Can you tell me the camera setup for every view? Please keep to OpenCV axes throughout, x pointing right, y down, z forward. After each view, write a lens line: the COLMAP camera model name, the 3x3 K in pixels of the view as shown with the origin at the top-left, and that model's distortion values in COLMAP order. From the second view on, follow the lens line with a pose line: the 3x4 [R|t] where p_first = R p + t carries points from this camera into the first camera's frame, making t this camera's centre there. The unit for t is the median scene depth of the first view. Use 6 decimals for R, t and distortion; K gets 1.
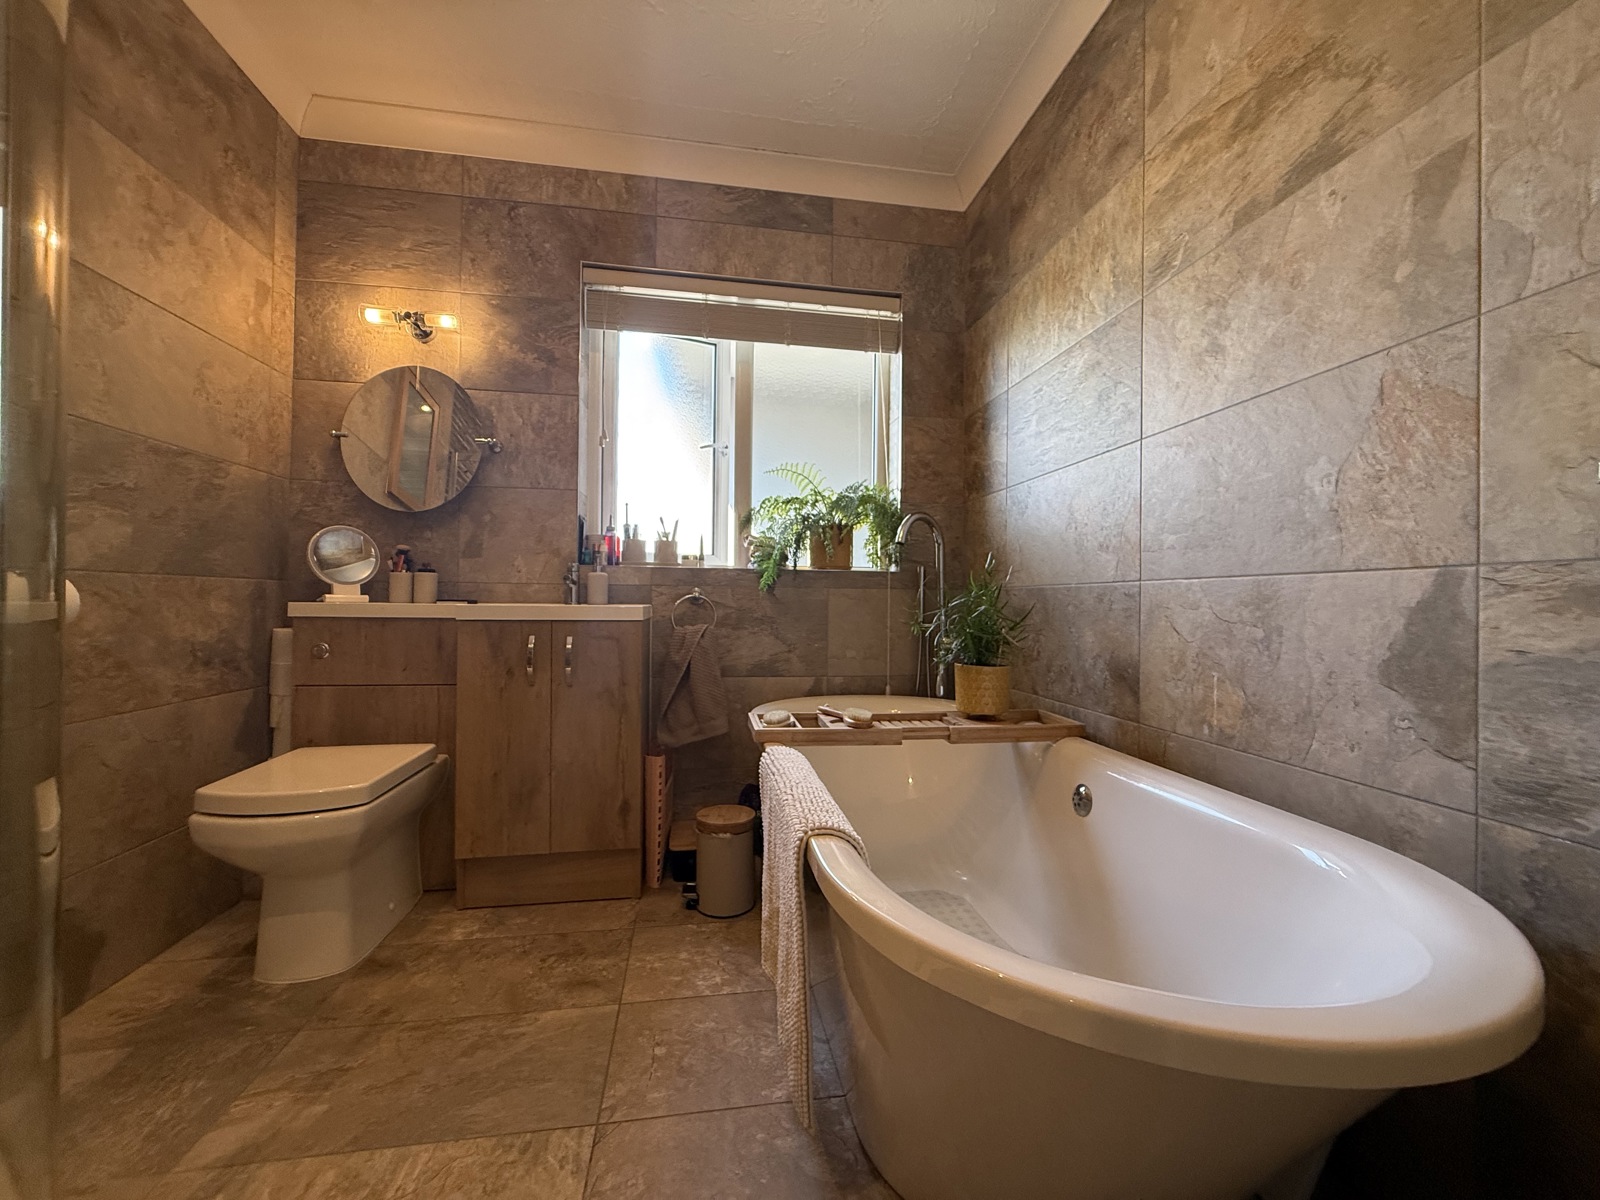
lens RADIAL K [[635.3, 0, 798.4], [0, 635.3, 601.0], [0, 0, 1]] dist [0.001978, -0.000721]
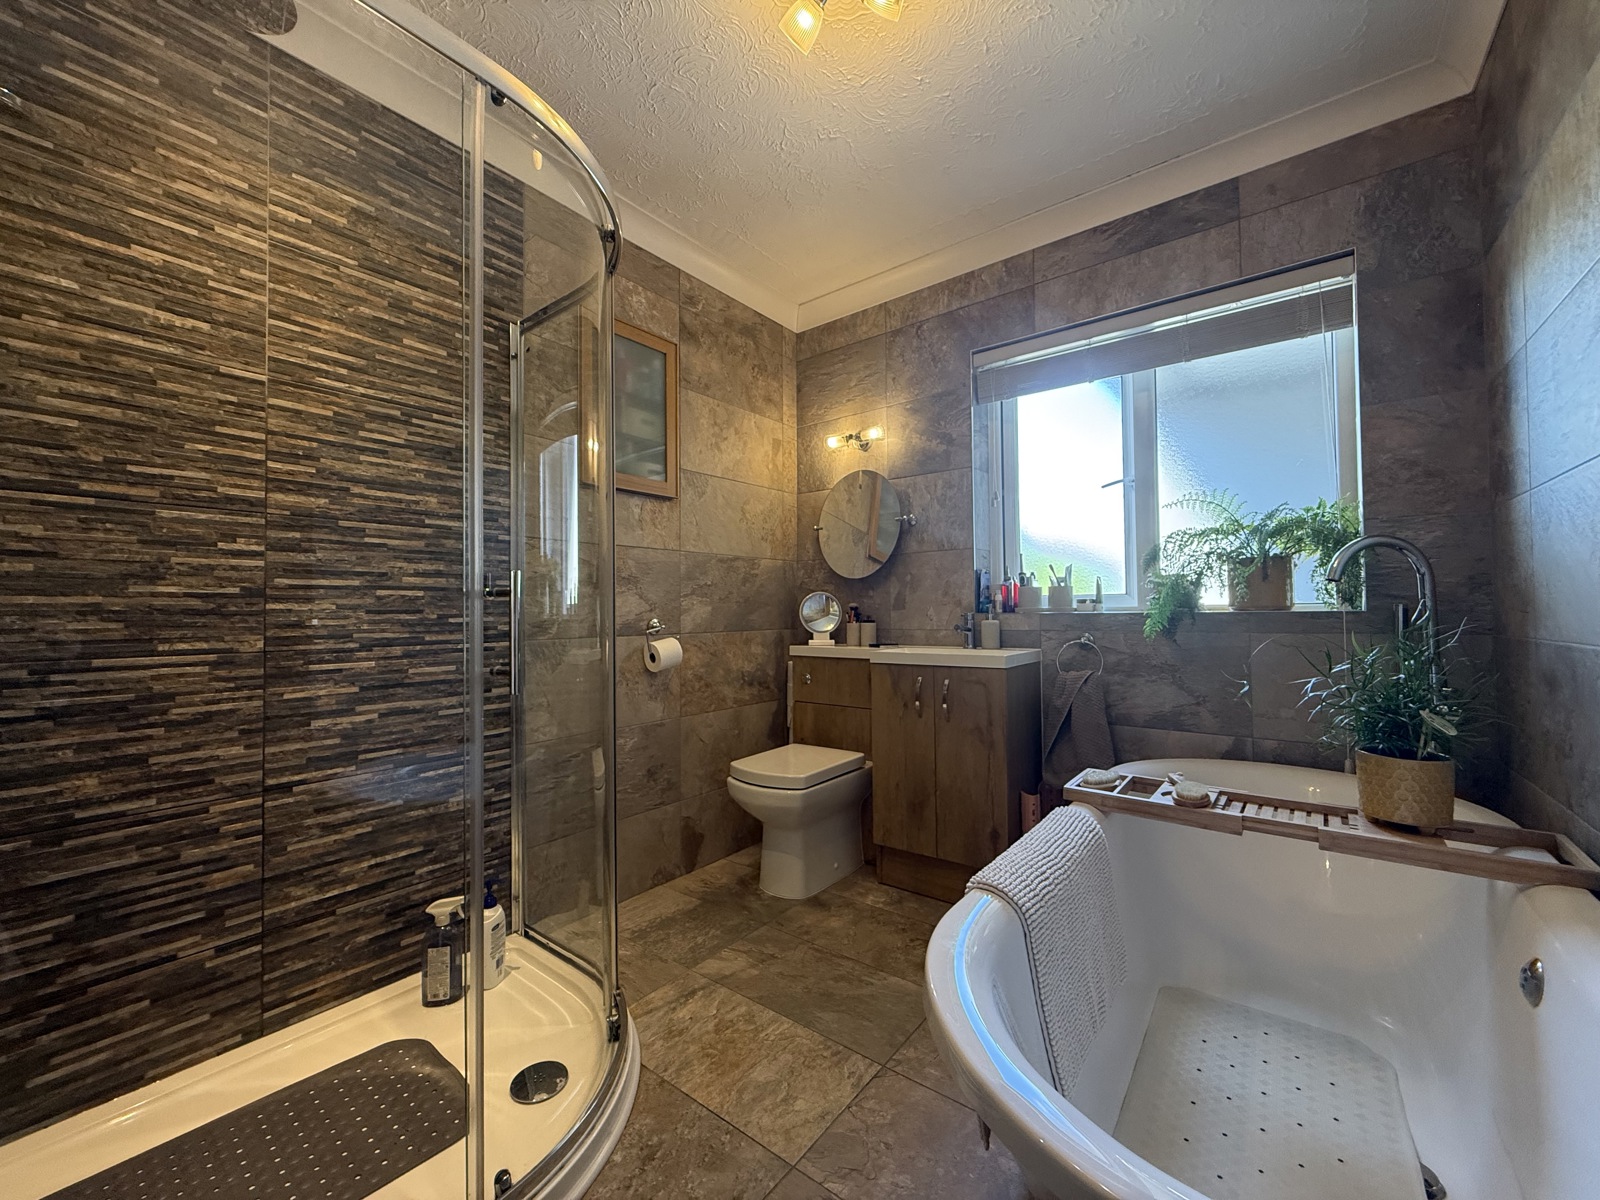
lens RADIAL K [[635.3, 0, 797.0], [0, 635.3, 603.4], [0, 0, 1]] dist [0.001978, -0.000721]
pose [[0.679979, -0.029730, -0.732628, 0.303977], [0.018651, 0.999556, -0.023251, -0.059892], [0.732994, 0.002146, 0.680232, -0.018020]]
